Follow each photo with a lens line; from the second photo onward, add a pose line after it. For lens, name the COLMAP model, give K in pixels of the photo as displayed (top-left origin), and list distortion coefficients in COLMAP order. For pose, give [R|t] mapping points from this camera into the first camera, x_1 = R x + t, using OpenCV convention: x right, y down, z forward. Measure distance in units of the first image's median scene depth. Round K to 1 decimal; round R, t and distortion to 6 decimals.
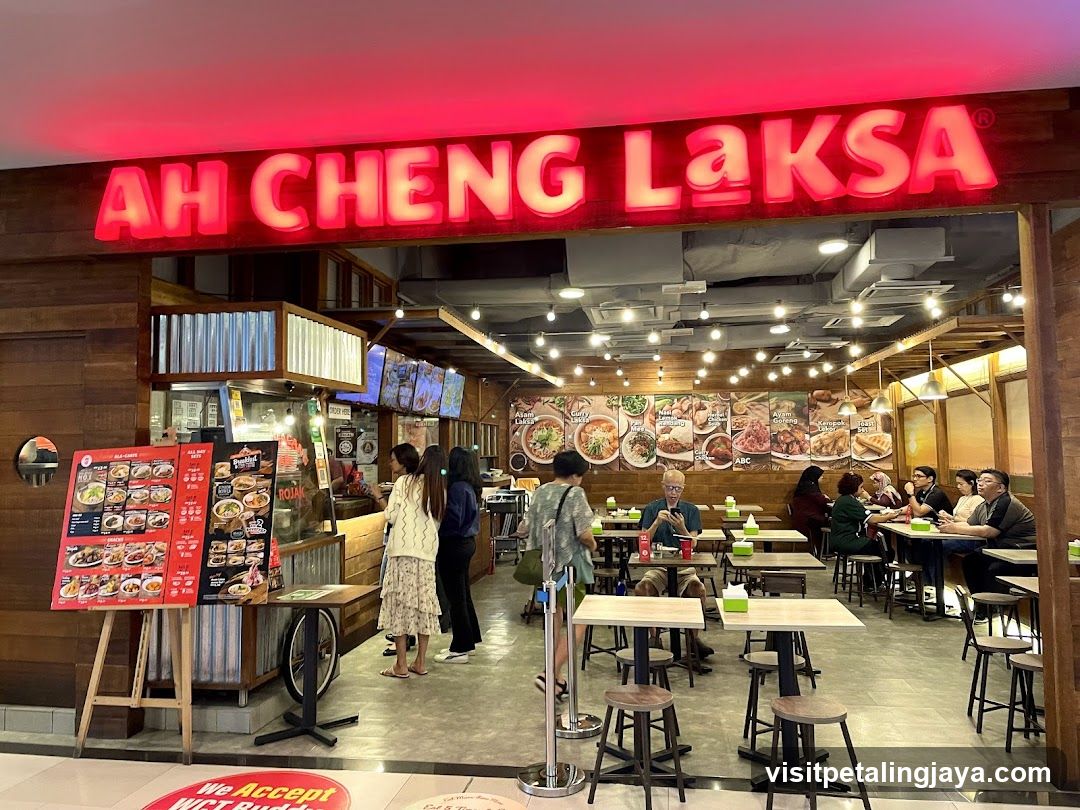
lens RADIAL K [[817.7, 0, 510.6], [0, 817.7, 380.7], [0, 0, 1]] dist [0.015138, -0.004455]
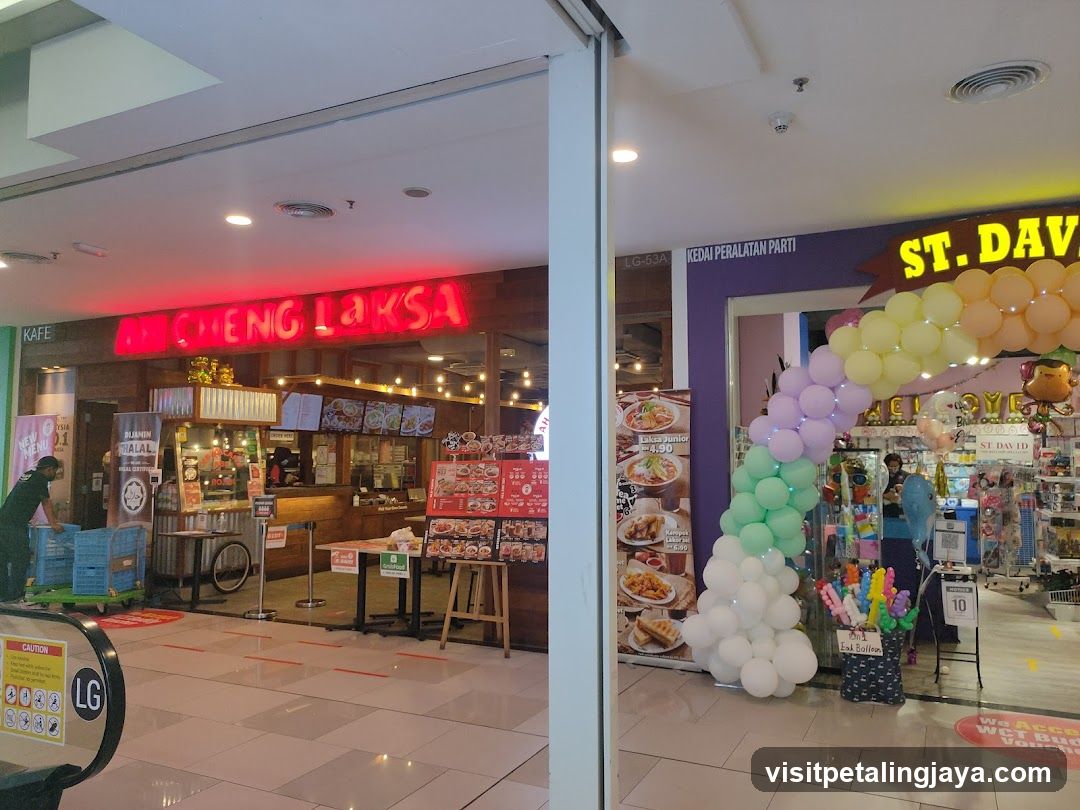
lens RADIAL K [[817.1, 0, 520.9], [0, 817.1, 403.7], [0, 0, 1]] dist [0.003635, 0.006434]
pose [[0.958551, -0.009046, -0.284778, 0.393679], [0.013160, 0.999835, 0.012538, -0.023378], [0.284617, -0.015767, 0.958512, -0.250067]]
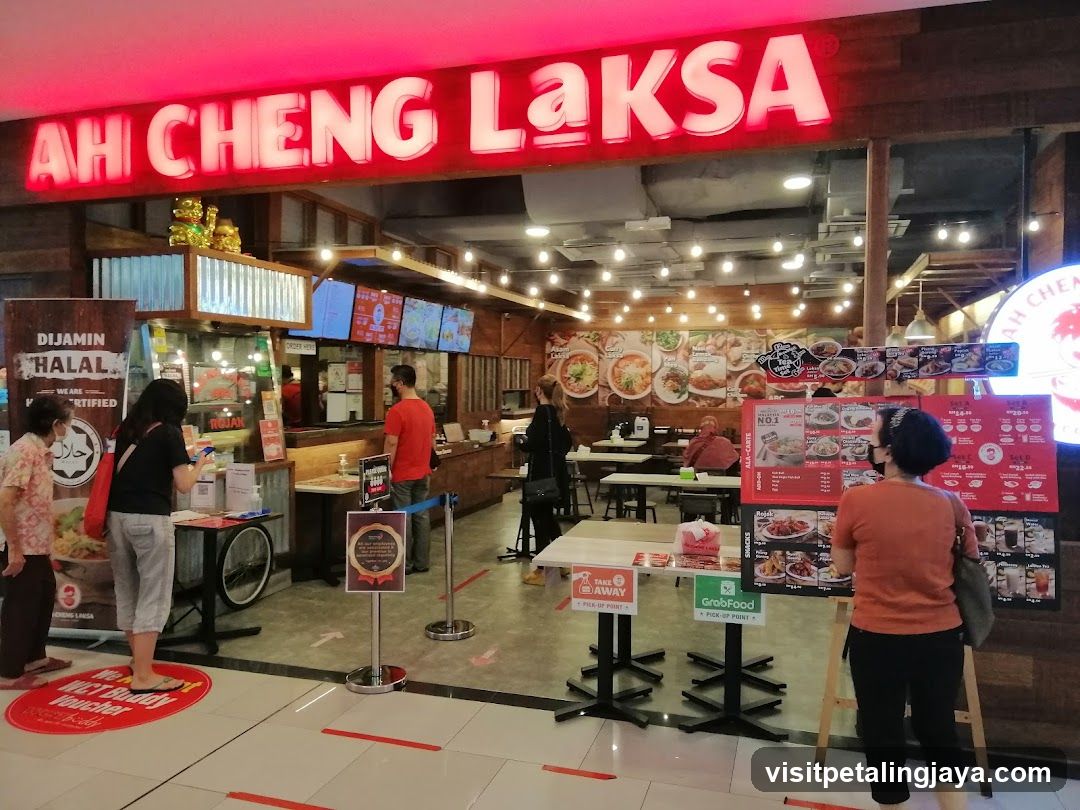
lens RADIAL K [[817.1, 0, 520.9], [0, 817.1, 403.7], [0, 0, 1]] dist [0.003635, 0.006434]
pose [[0.990700, 0.018867, -0.134747, 0.115981], [-0.003588, 0.993617, 0.112747, -0.005379], [0.136014, -0.111215, 0.984445, -0.005433]]
